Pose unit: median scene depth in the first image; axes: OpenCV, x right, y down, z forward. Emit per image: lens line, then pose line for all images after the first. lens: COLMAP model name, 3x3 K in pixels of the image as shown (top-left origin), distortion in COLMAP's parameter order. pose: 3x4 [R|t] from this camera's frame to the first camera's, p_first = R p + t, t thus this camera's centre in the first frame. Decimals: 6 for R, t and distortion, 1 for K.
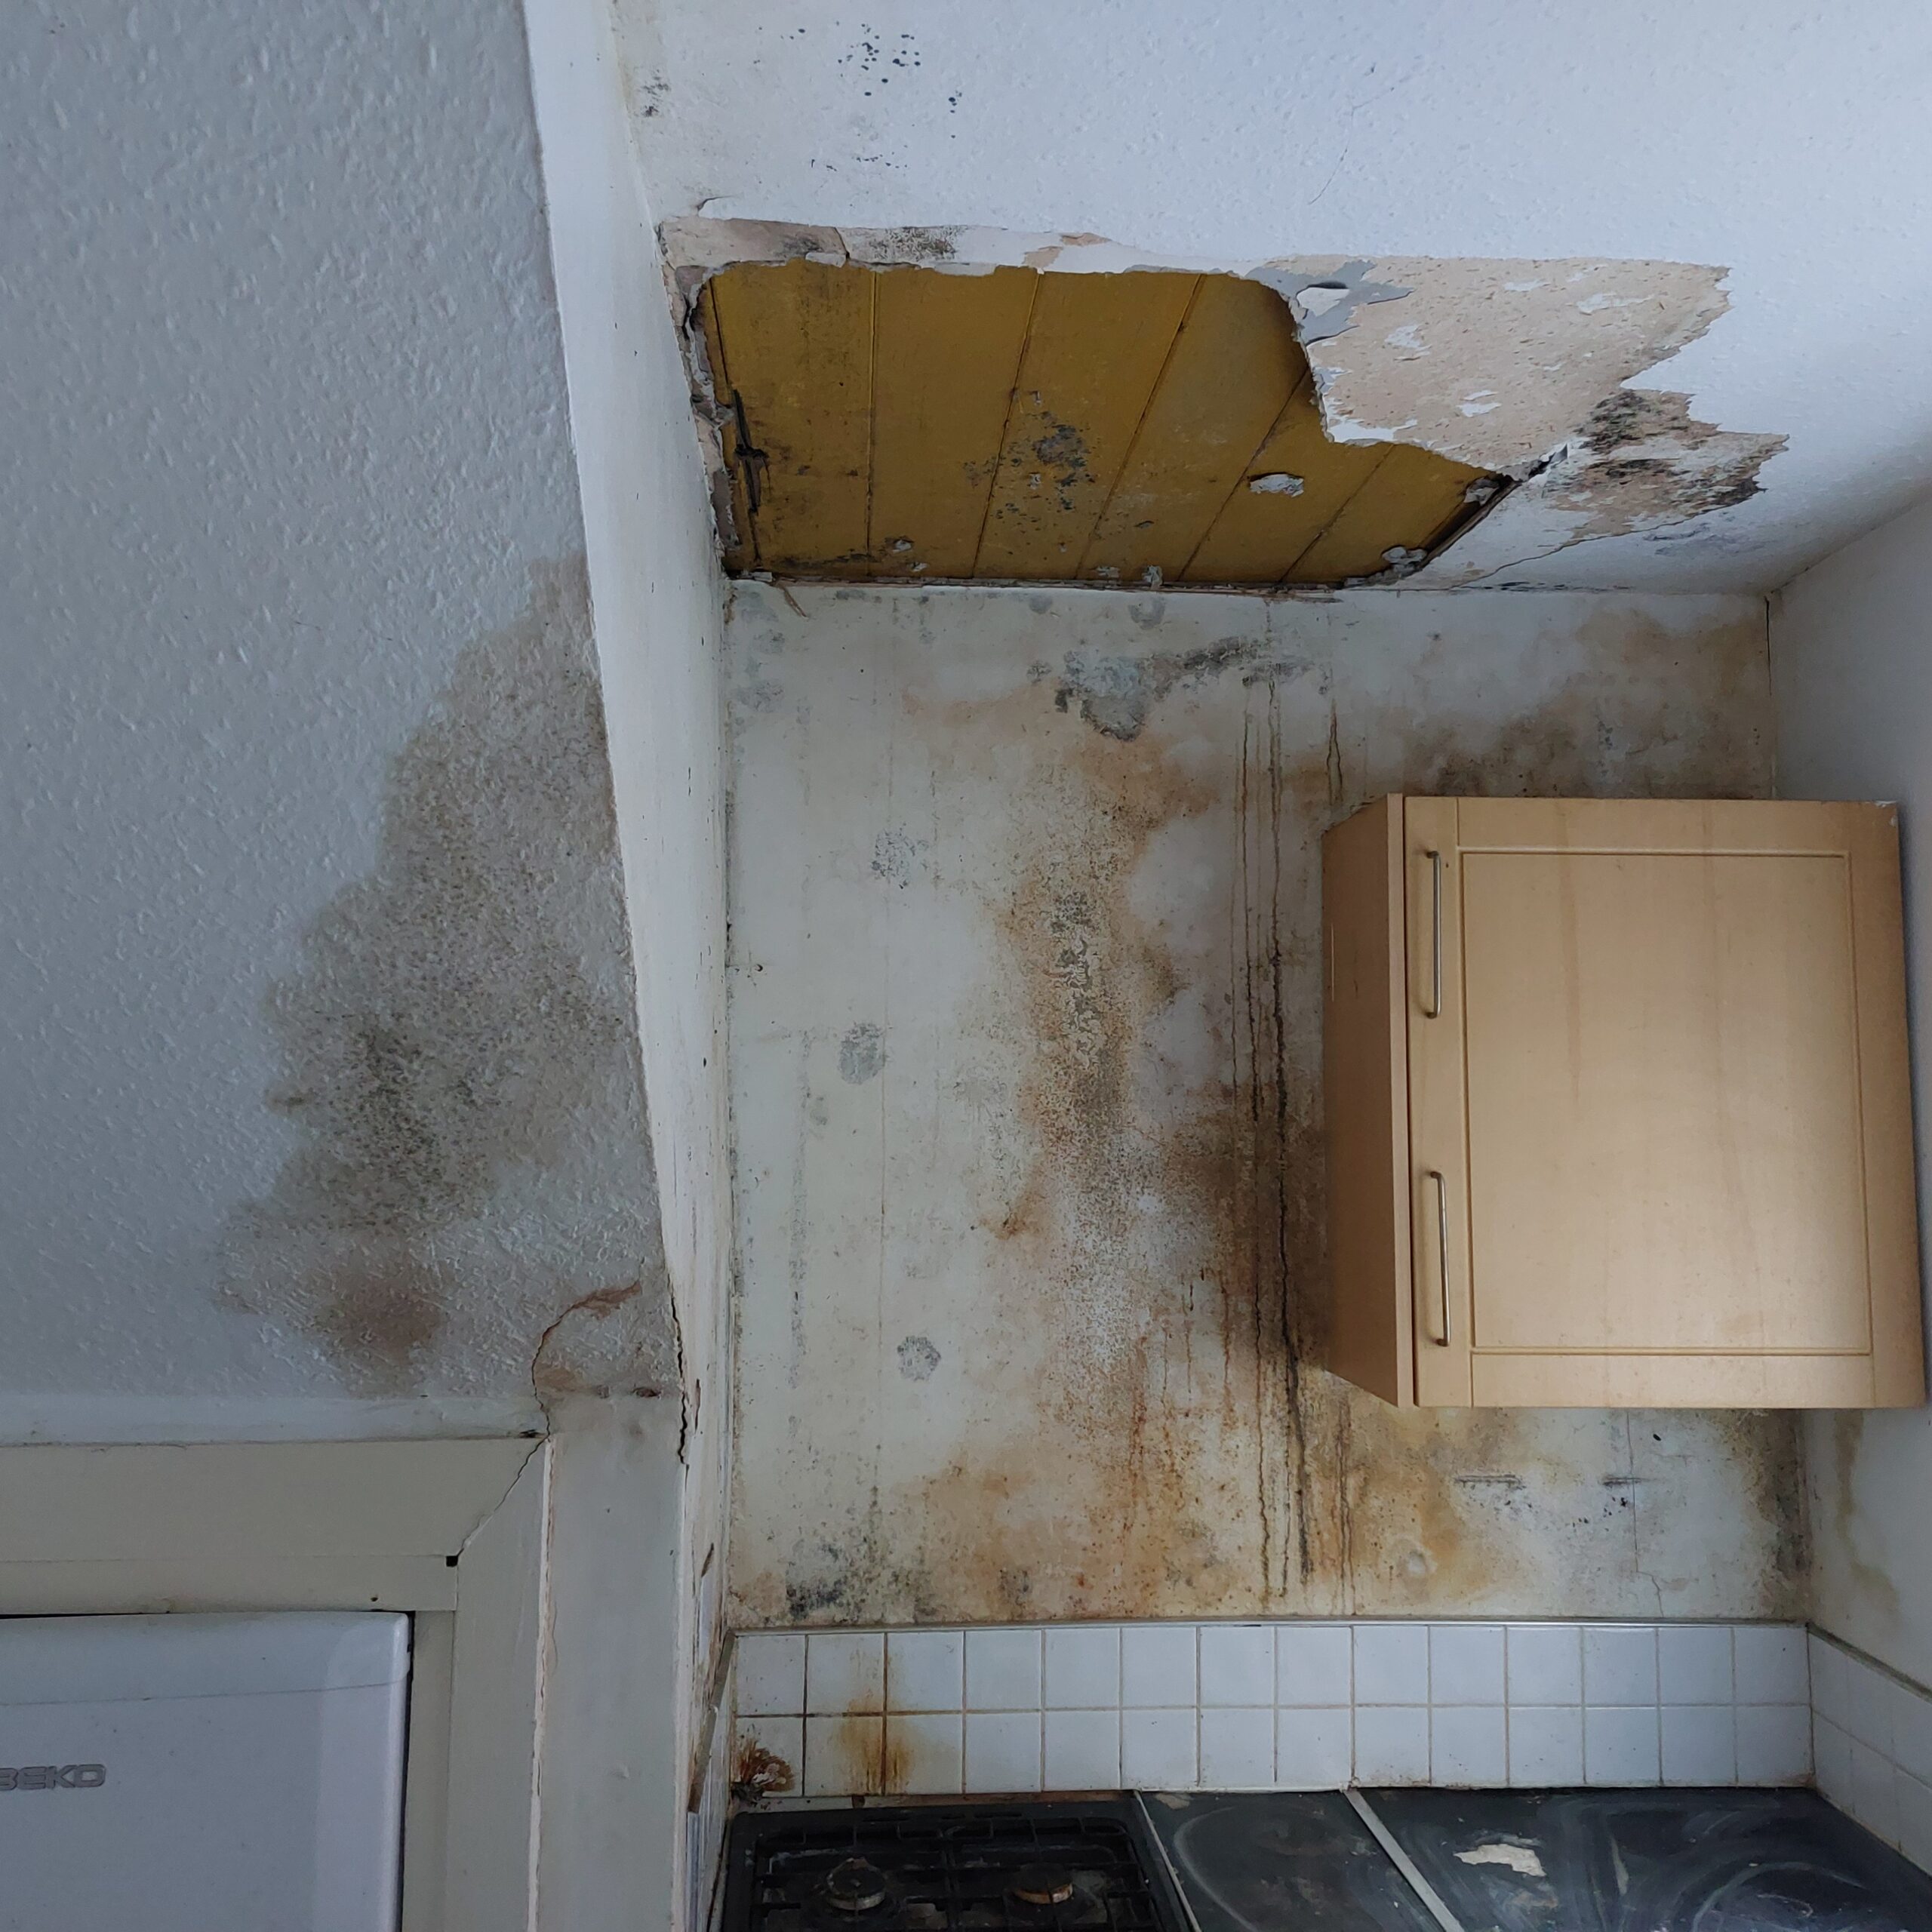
lens RADIAL K [[1816.9, 0, 1008.1], [0, 1816.9, 944.7], [0, 0, 1]] dist [0.094988, -0.123700]
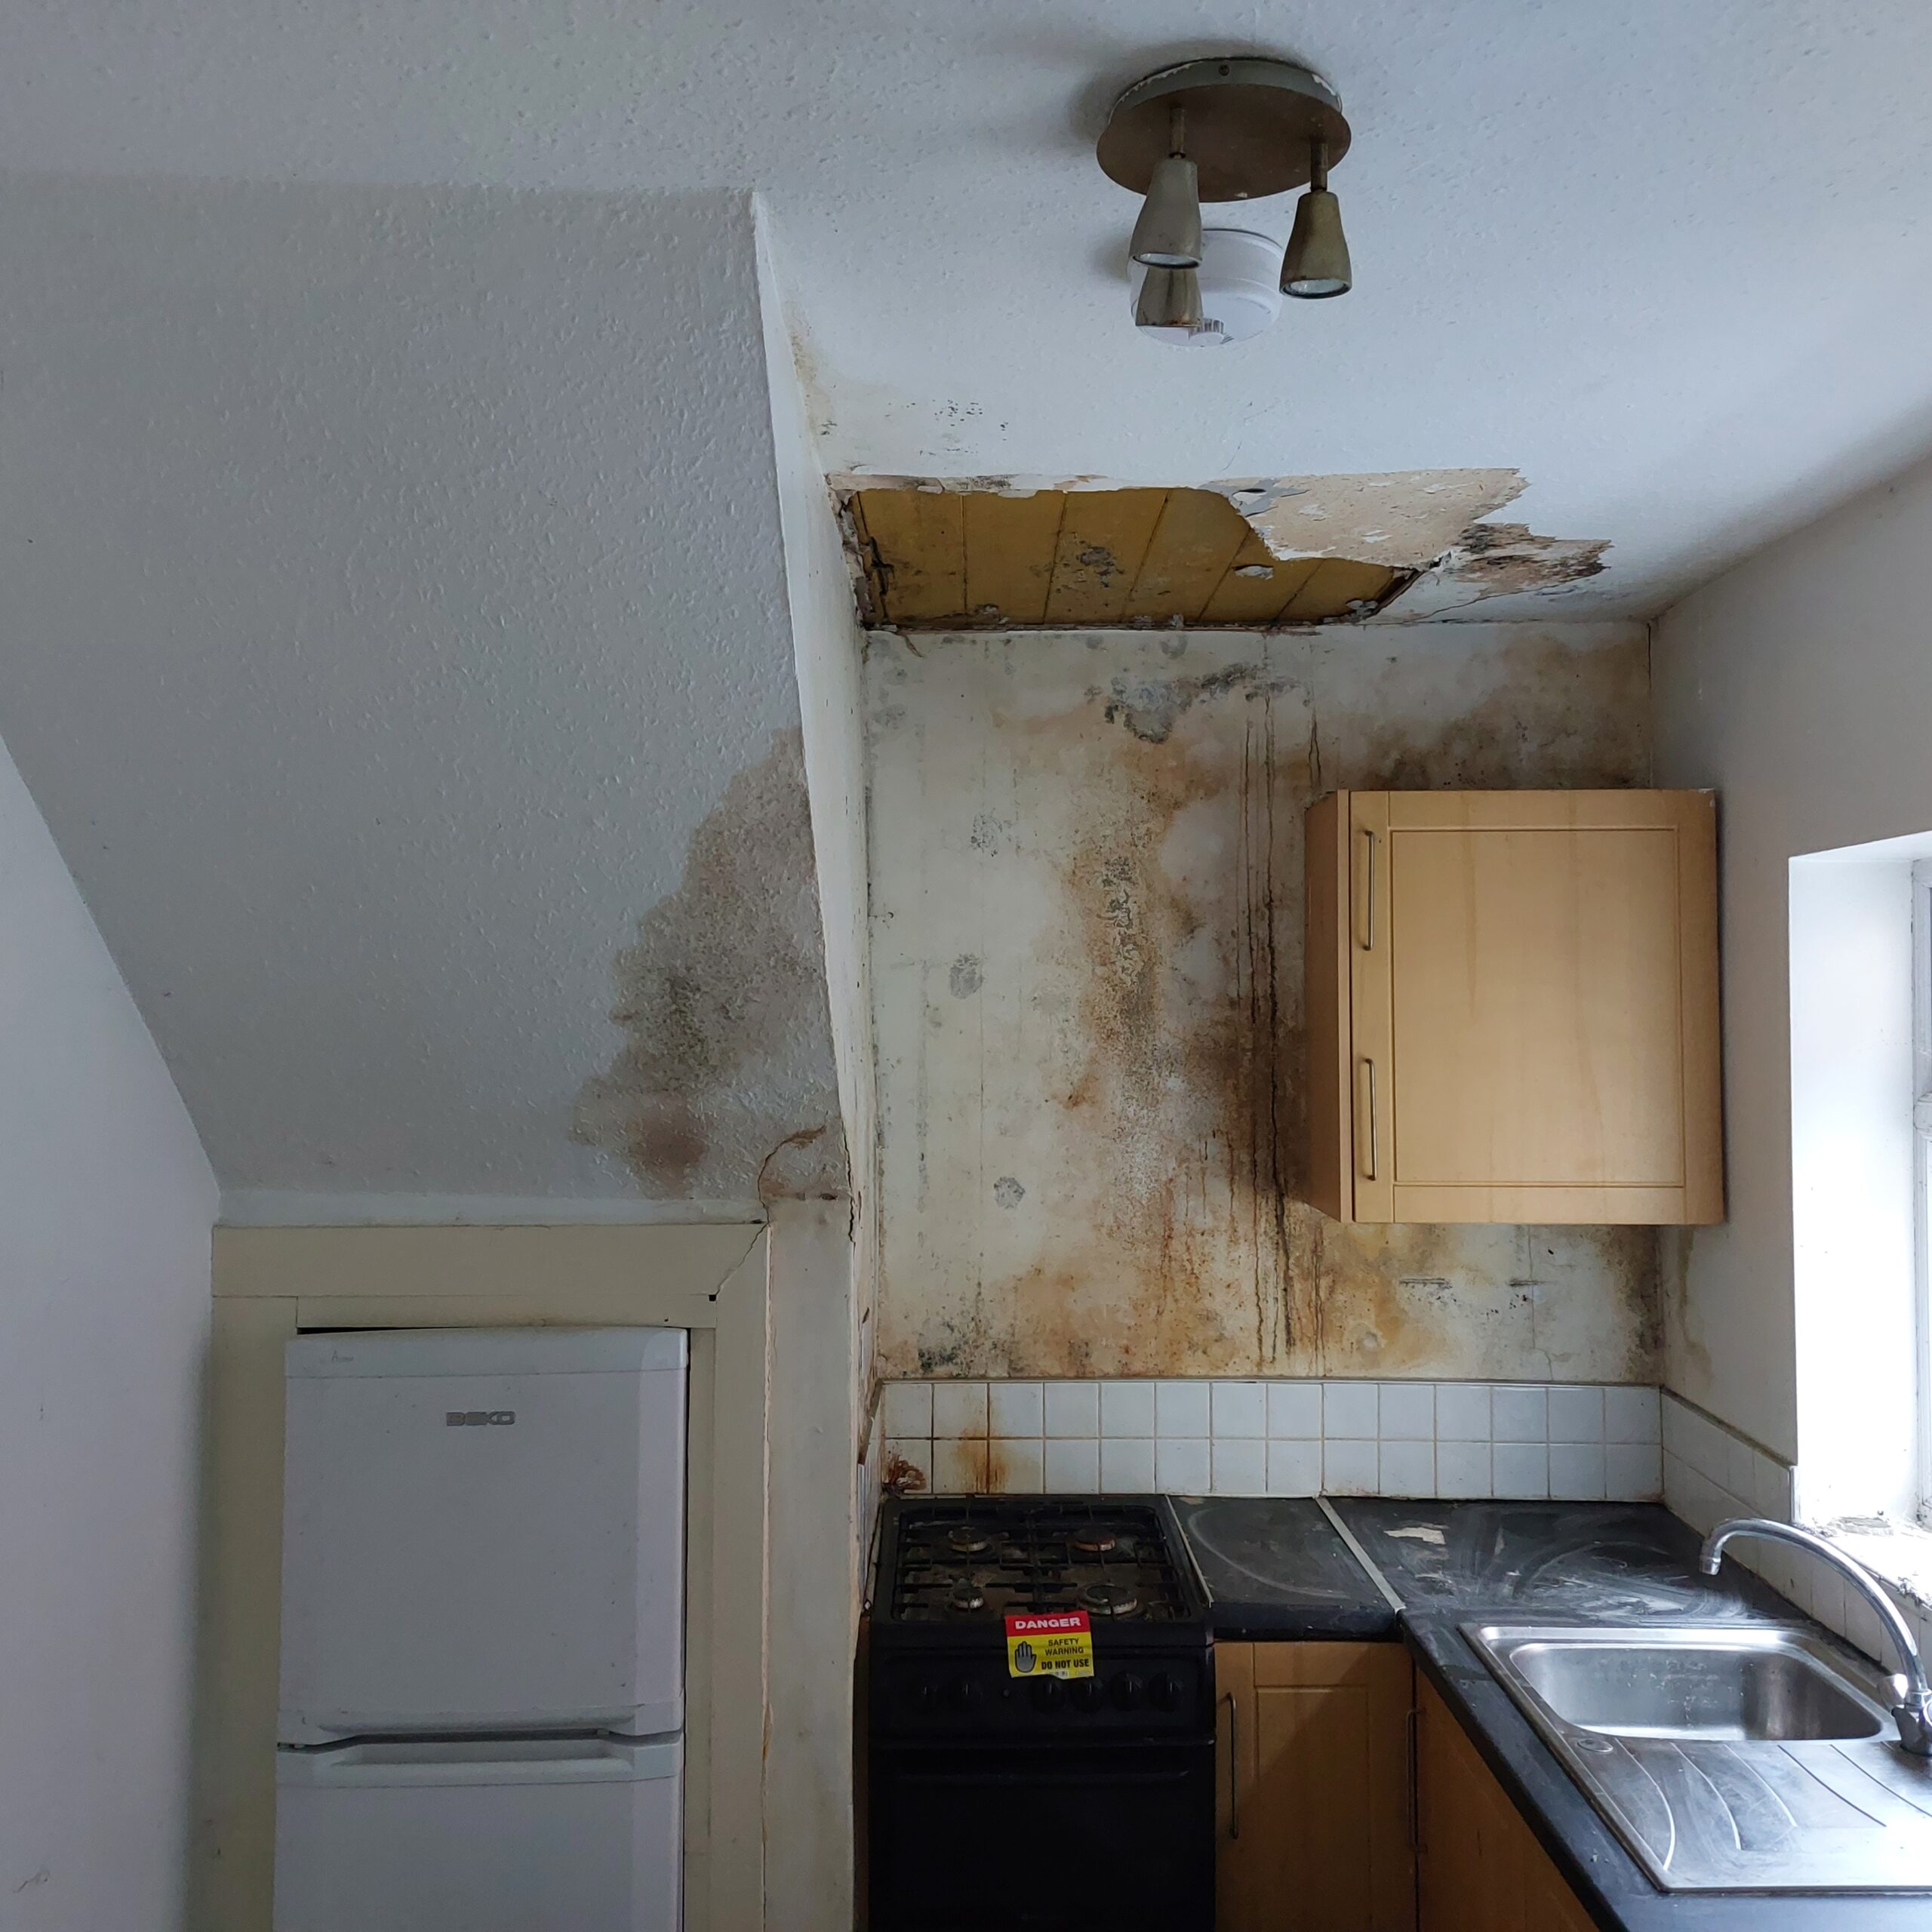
lens RADIAL K [[1816.9, 0, 1008.1], [0, 1816.9, 944.7], [0, 0, 1]] dist [0.094988, -0.123700]
pose [[0.997691, -0.007655, -0.067485, 0.045706], [0.011481, 0.998337, 0.056490, -0.042292], [0.066940, -0.057134, 0.996120, -0.377531]]
